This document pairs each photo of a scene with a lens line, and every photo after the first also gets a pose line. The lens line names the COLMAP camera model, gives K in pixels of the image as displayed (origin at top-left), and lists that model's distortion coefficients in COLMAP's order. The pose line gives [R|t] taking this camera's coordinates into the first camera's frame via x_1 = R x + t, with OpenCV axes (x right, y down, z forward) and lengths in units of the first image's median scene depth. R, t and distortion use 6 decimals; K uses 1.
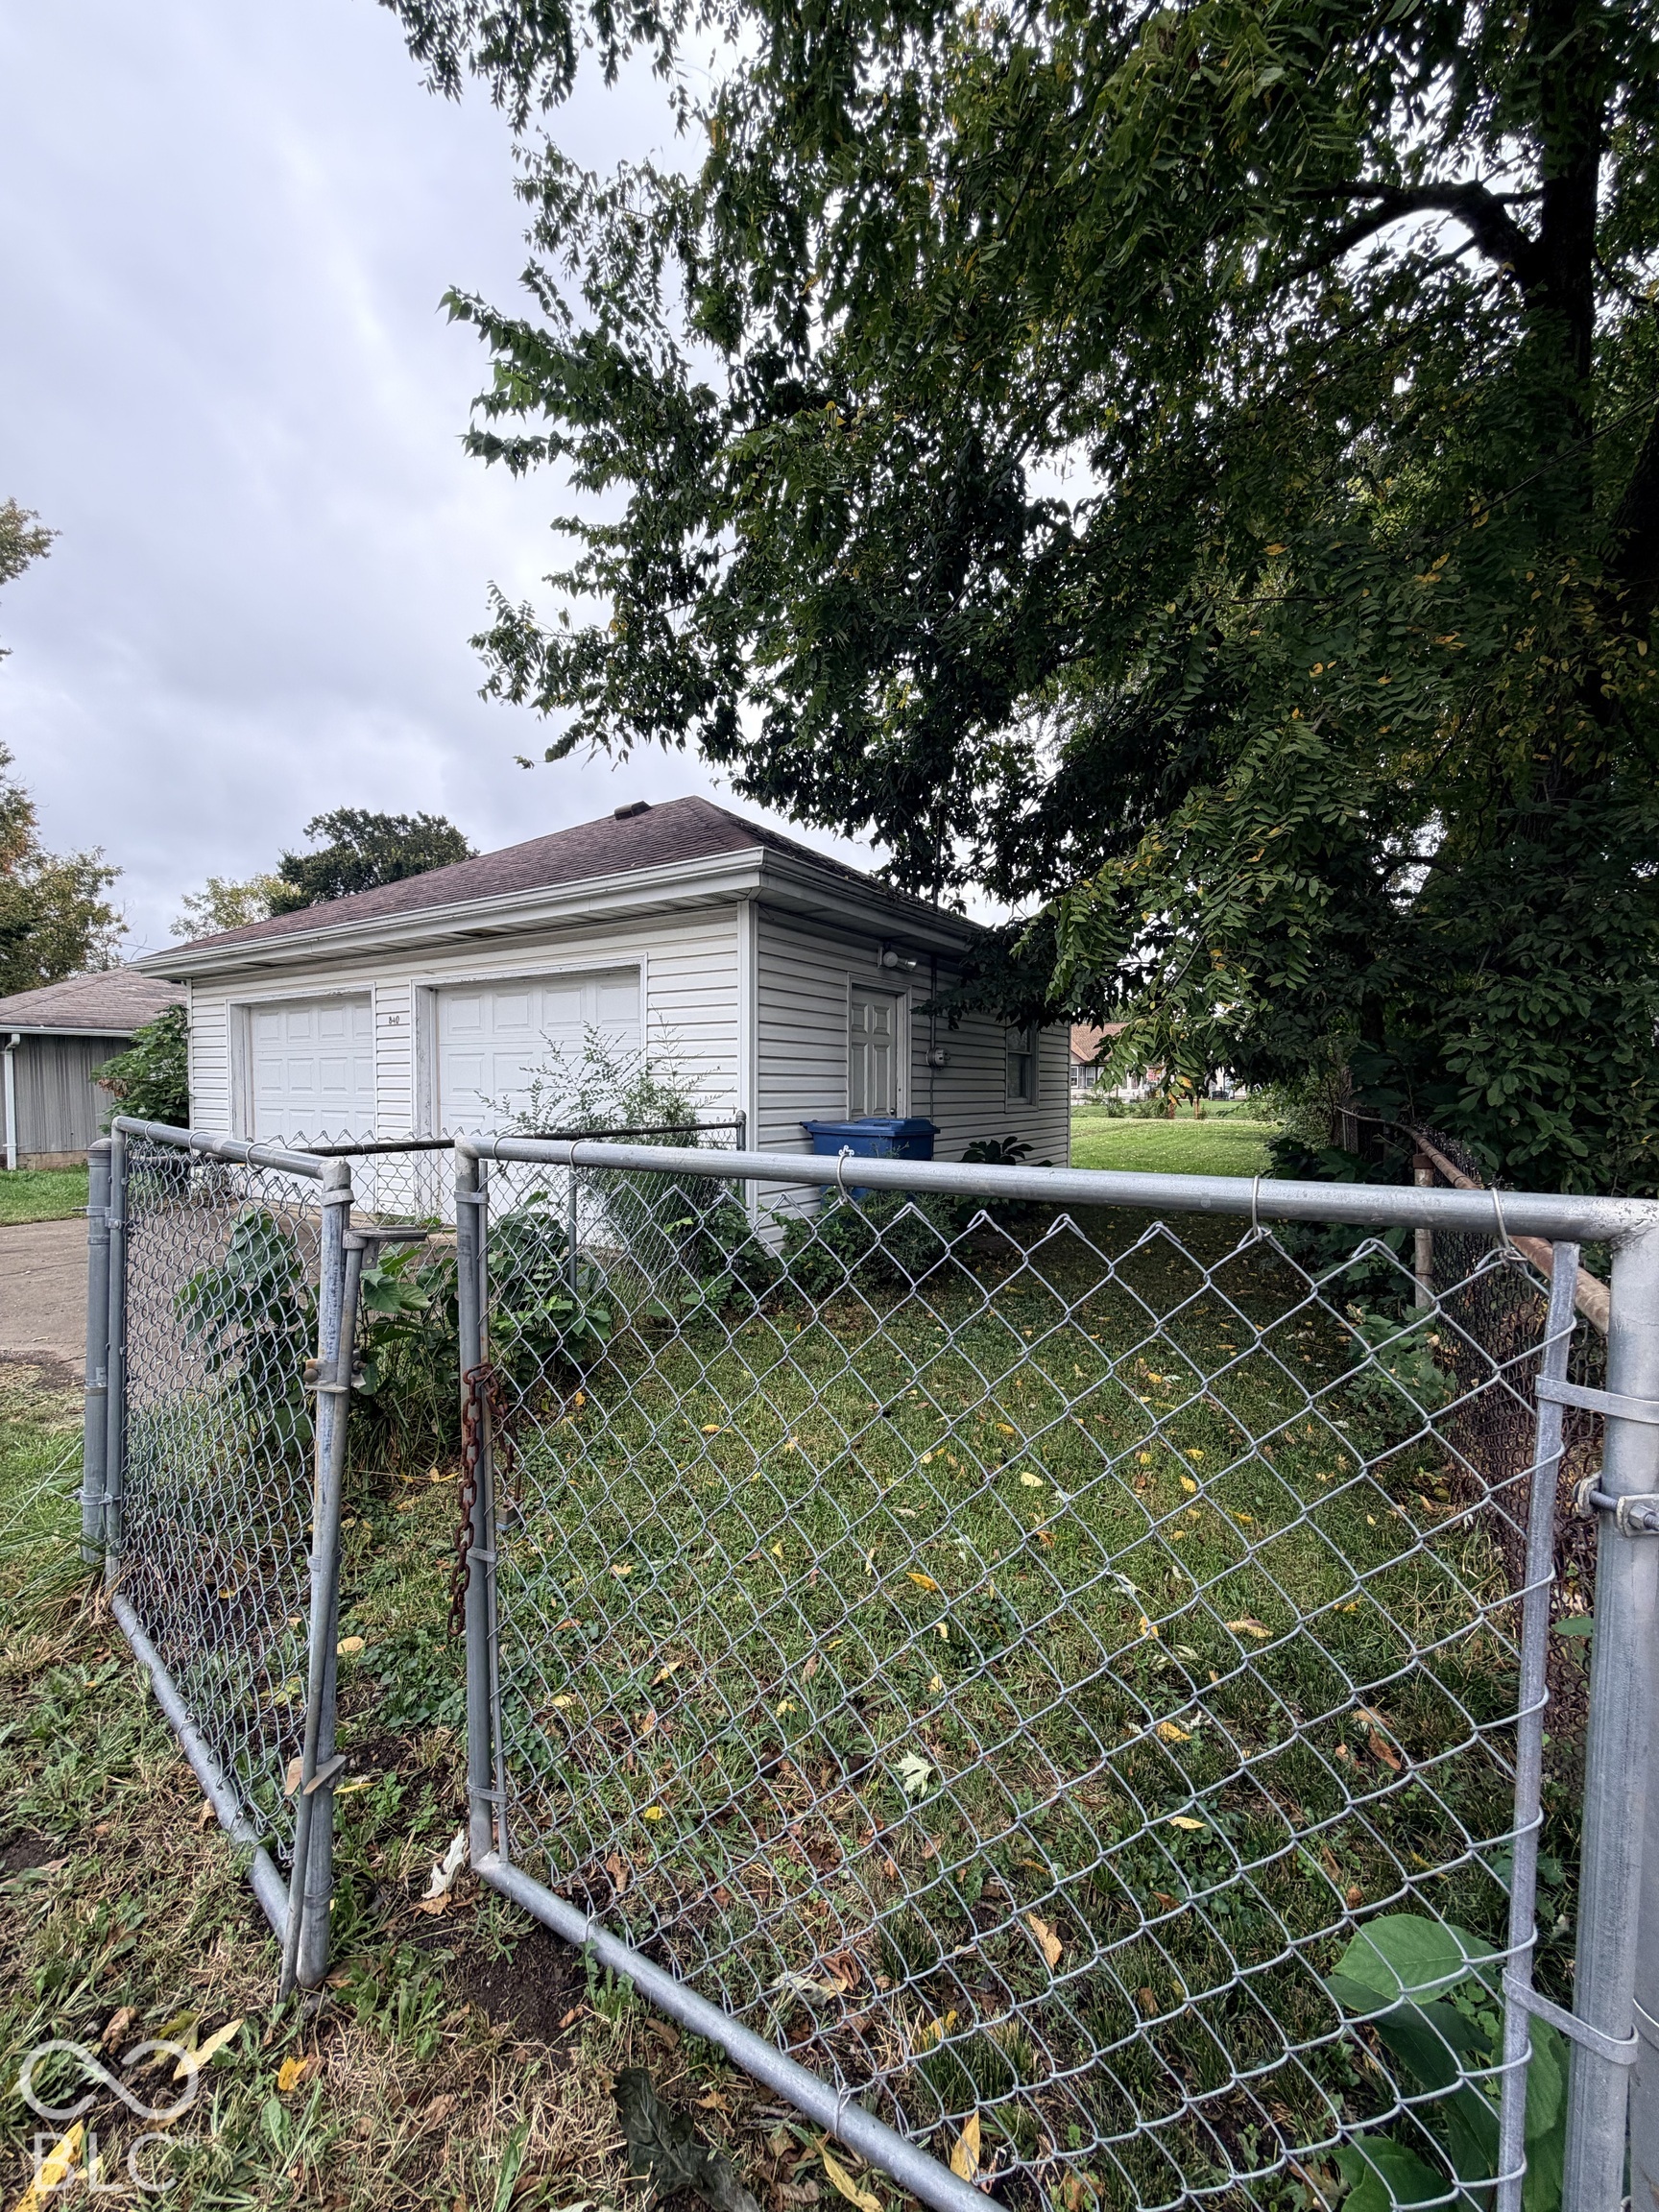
lens RADIAL K [[885.2, 0, 837.1], [0, 885.2, 1116.0], [0, 0, 1]] dist [0.001462, 0.000014]
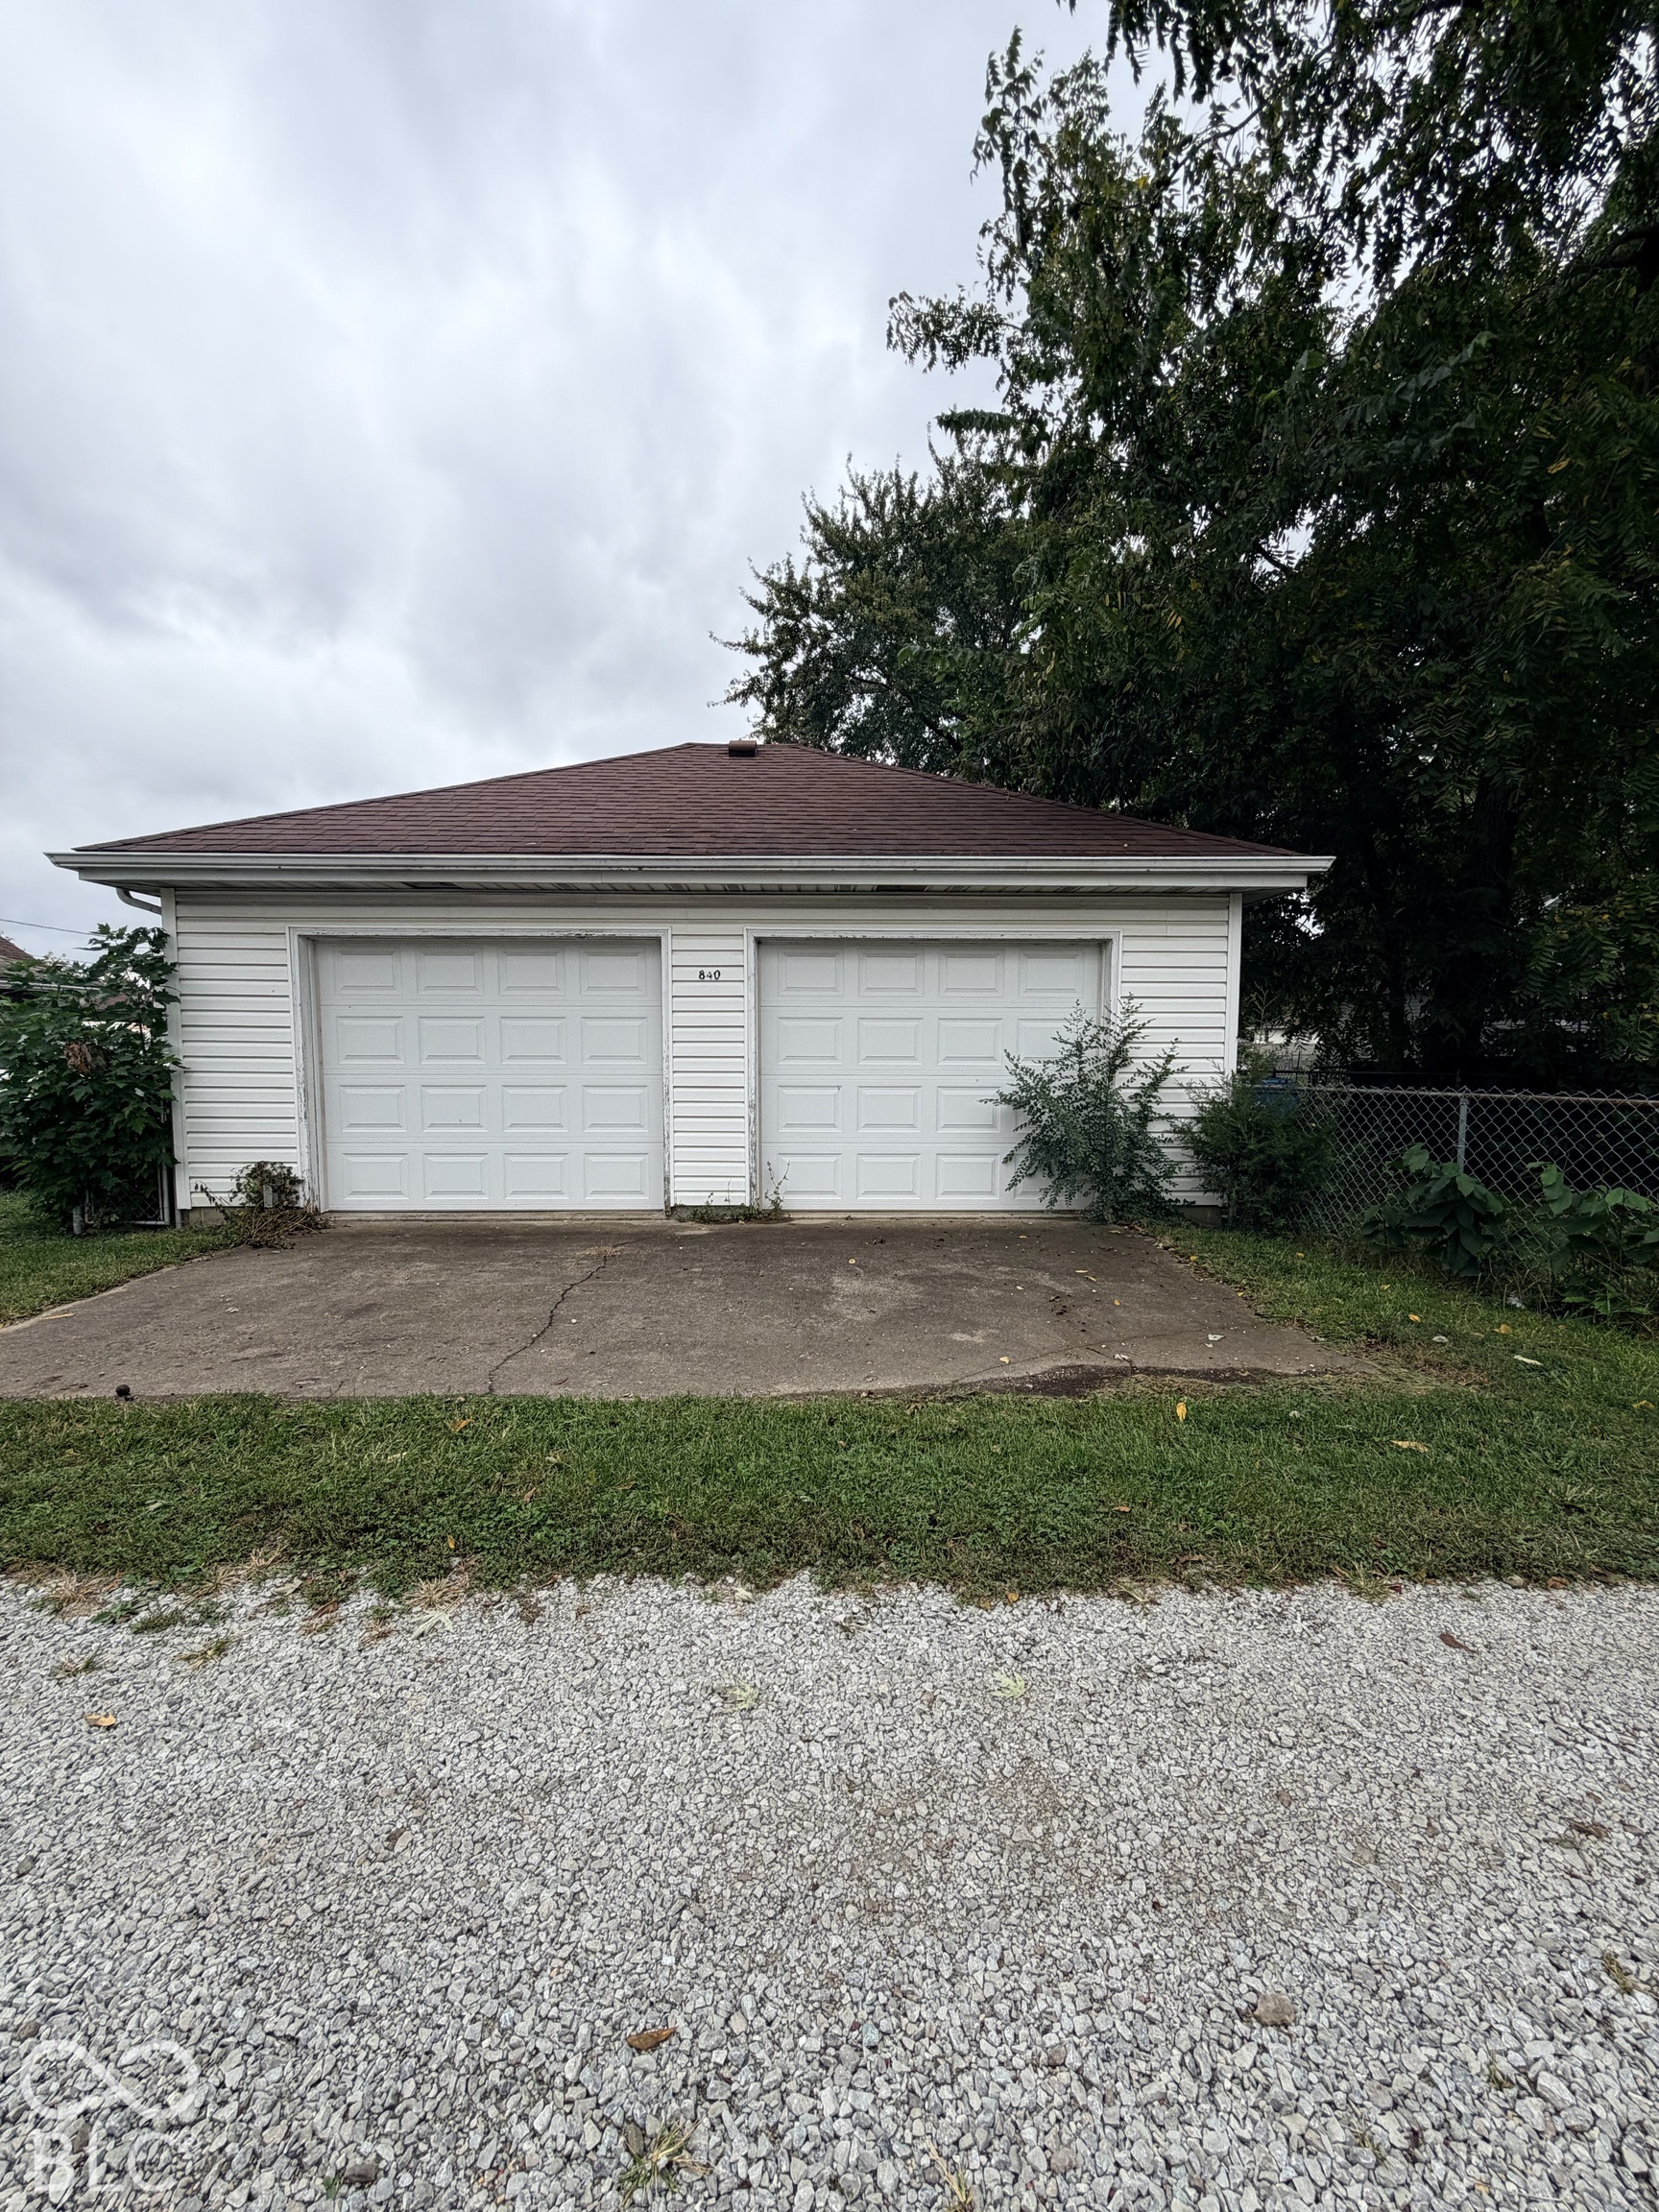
lens RADIAL K [[885.2, 0, 837.1], [0, 885.2, 1116.0], [0, 0, 1]] dist [0.001462, 0.000014]
pose [[0.841330, -0.006315, 0.540485, -0.787041], [0.015362, 0.999807, -0.012232, 0.037291], [-0.540303, 0.018594, 0.841265, 0.197895]]
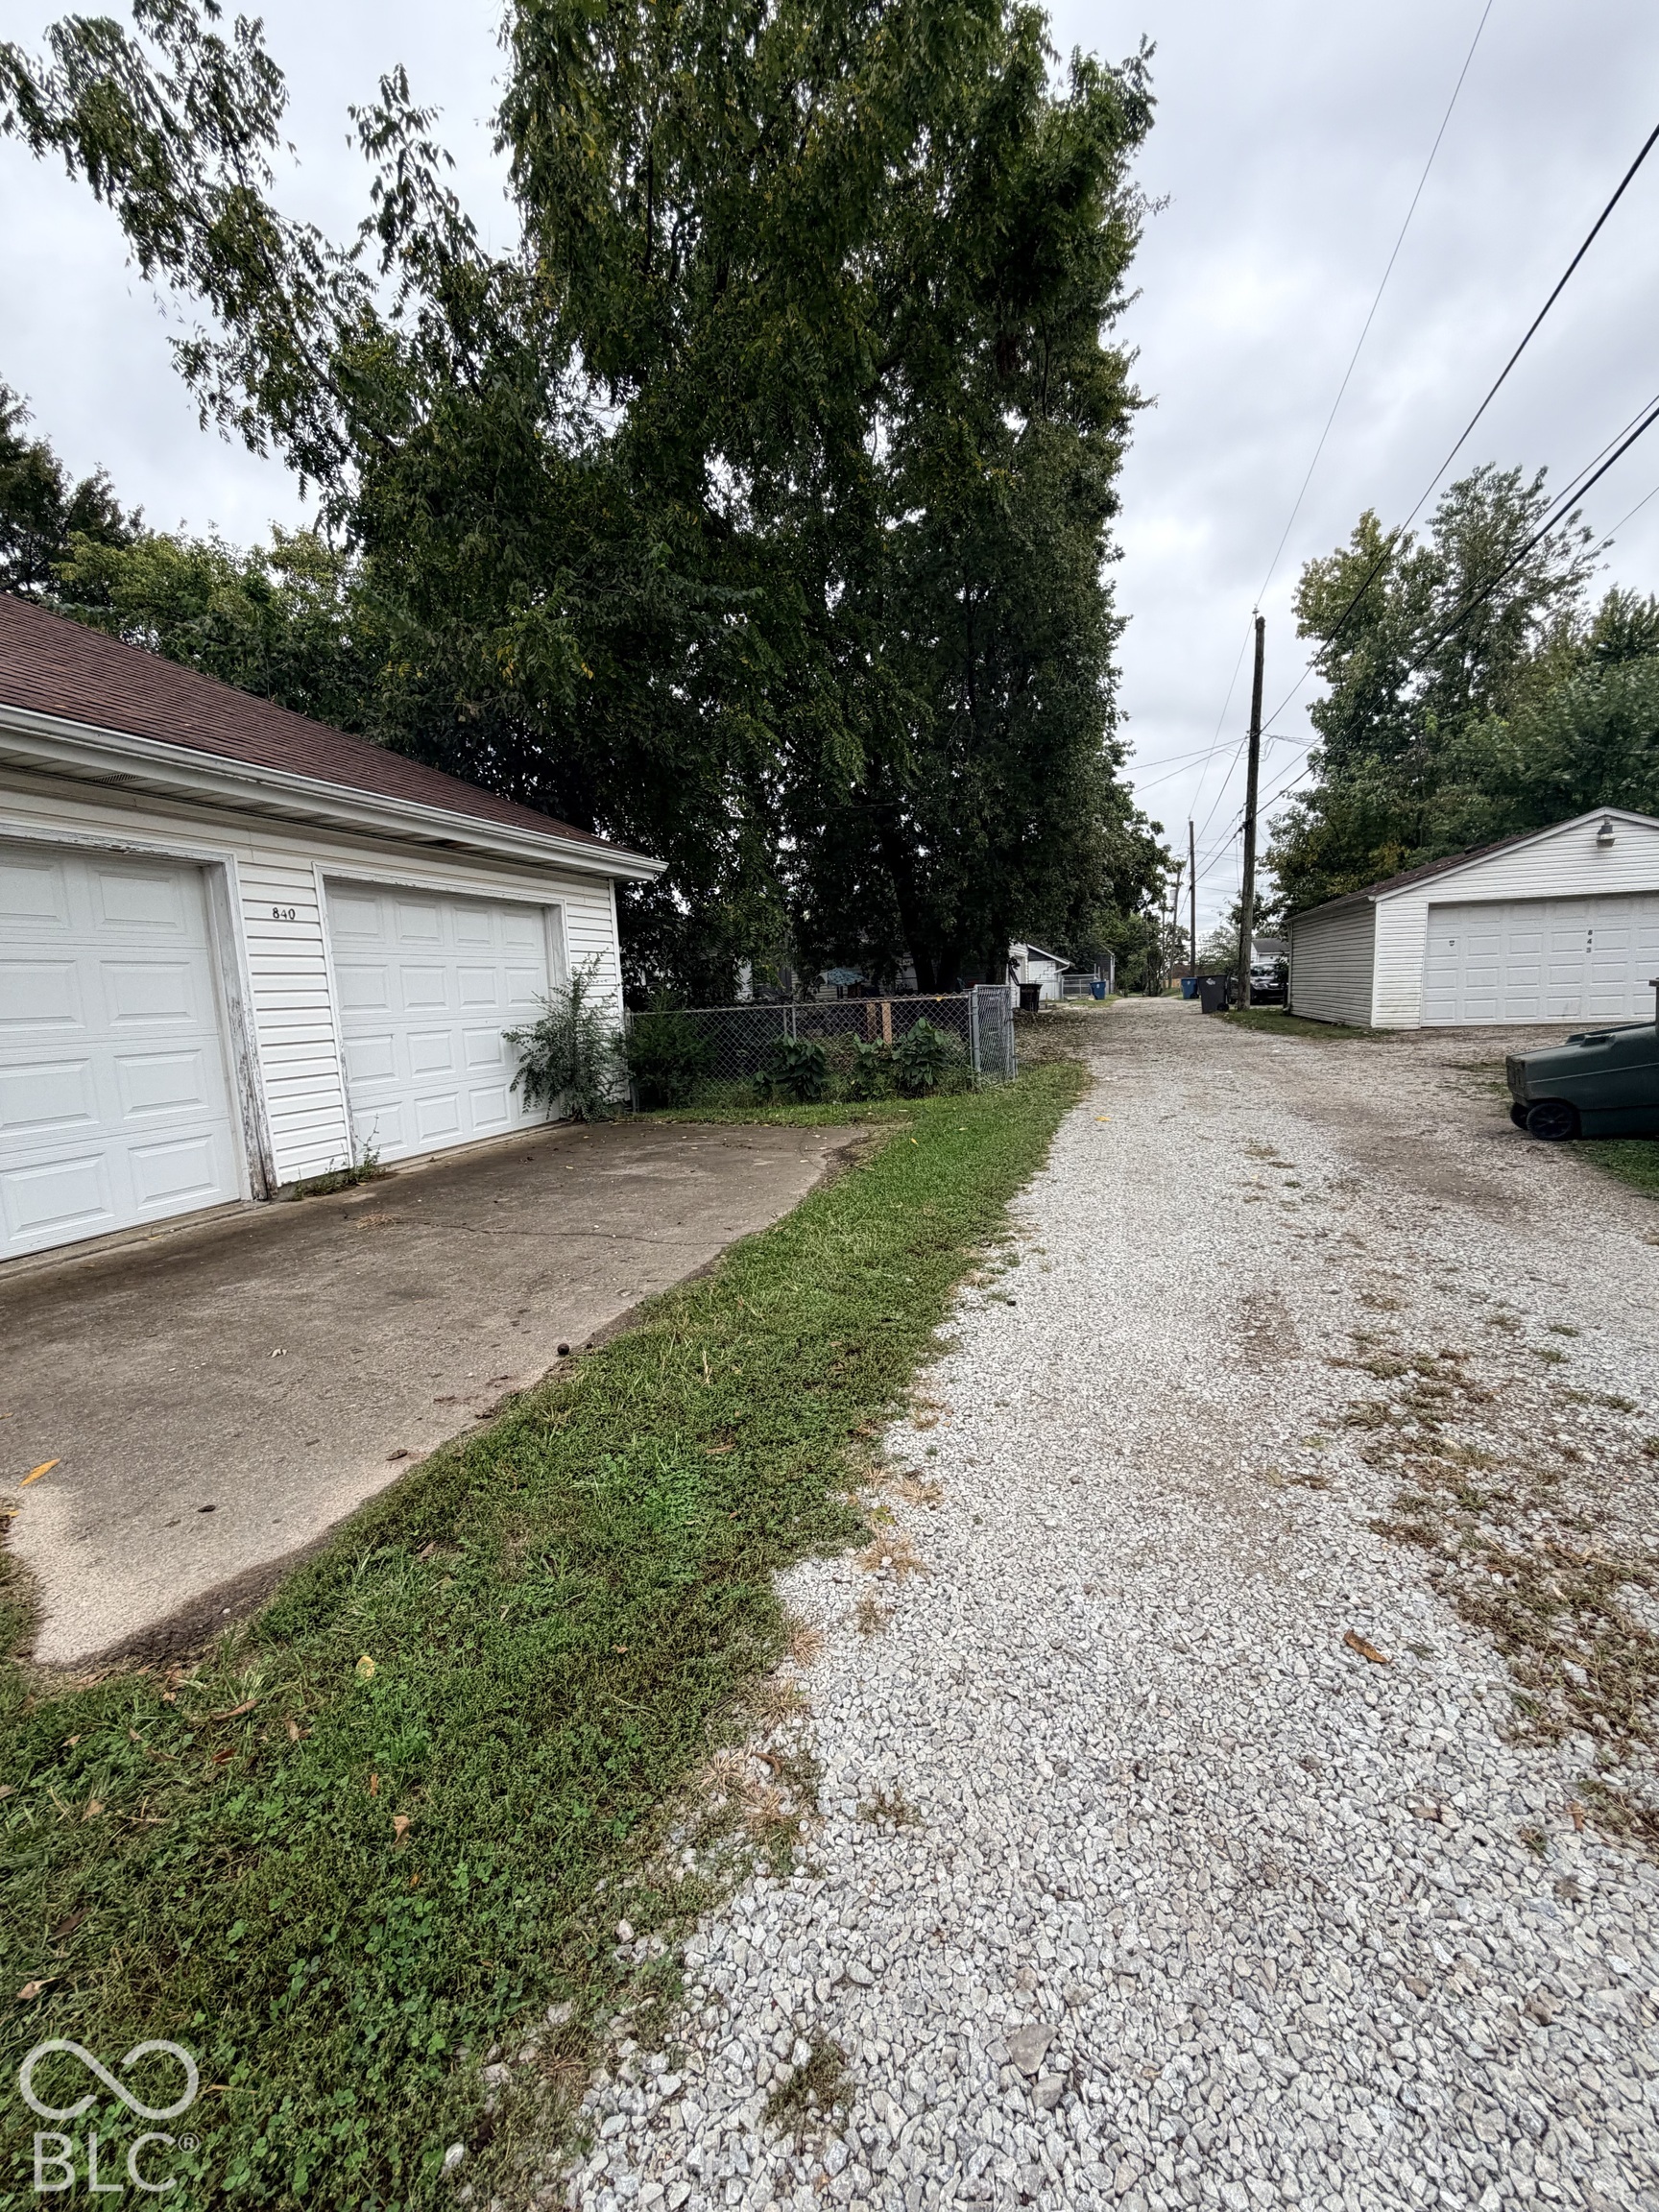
lens RADIAL K [[885.2, 0, 837.1], [0, 885.2, 1116.0], [0, 0, 1]] dist [0.001462, 0.000014]
pose [[-0.234916, -0.097473, 0.967116, -1.226038], [0.129157, 0.983007, 0.130447, 0.020596], [-0.963397, 0.155554, -0.218335, 0.671045]]
